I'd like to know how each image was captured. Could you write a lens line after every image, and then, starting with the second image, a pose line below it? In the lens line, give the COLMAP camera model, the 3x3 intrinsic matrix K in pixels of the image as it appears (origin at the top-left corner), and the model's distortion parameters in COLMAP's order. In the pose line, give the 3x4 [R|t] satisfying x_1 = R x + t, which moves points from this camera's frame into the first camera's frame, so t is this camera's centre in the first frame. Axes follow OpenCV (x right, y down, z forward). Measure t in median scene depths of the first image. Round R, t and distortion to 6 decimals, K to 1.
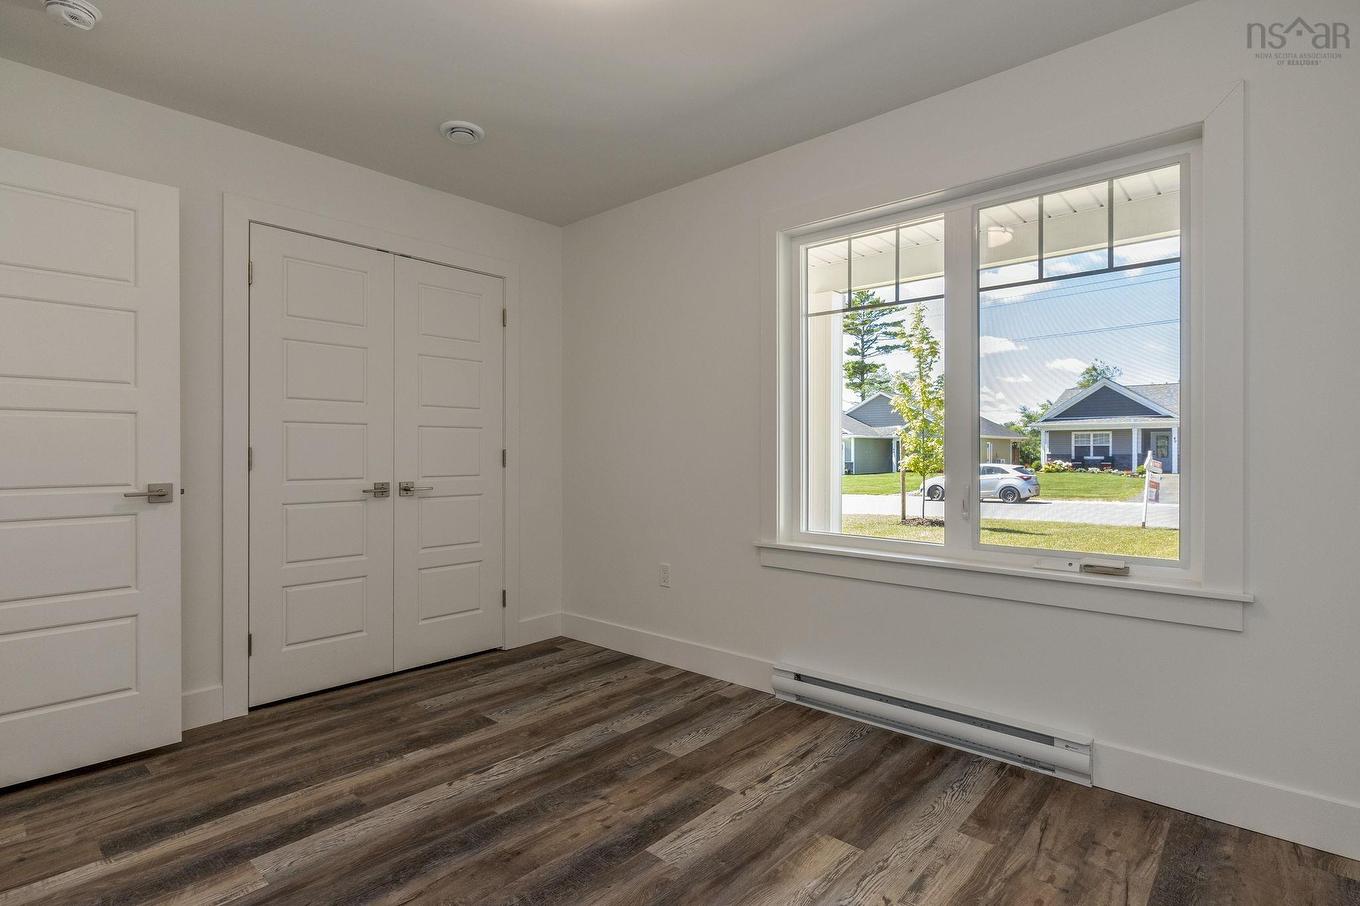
lens RADIAL K [[671.7, 0, 686.5], [0, 671.7, 448.0], [0, 0, 1]] dist [-0.004133, 0.003153]
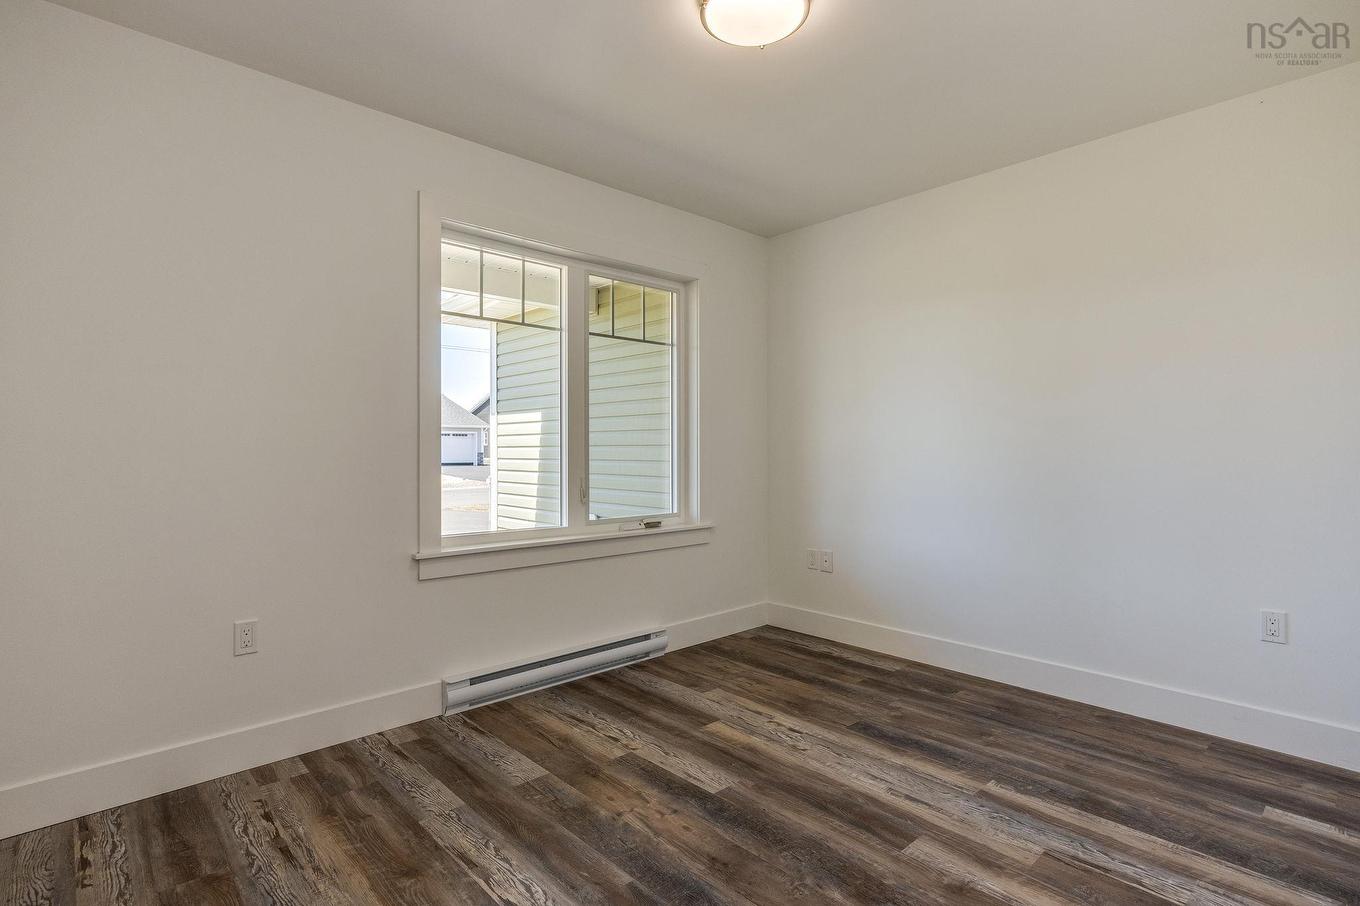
lens RADIAL K [[671.7, 0, 669.2], [0, 671.7, 453.3], [0, 0, 1]] dist [-0.004133, 0.003153]
pose [[0.104547, 0.002233, 0.994517, -0.936204], [-0.000899, 0.999997, -0.002151, 0.010245], [-0.994519, -0.000669, 0.104549, 0.731219]]
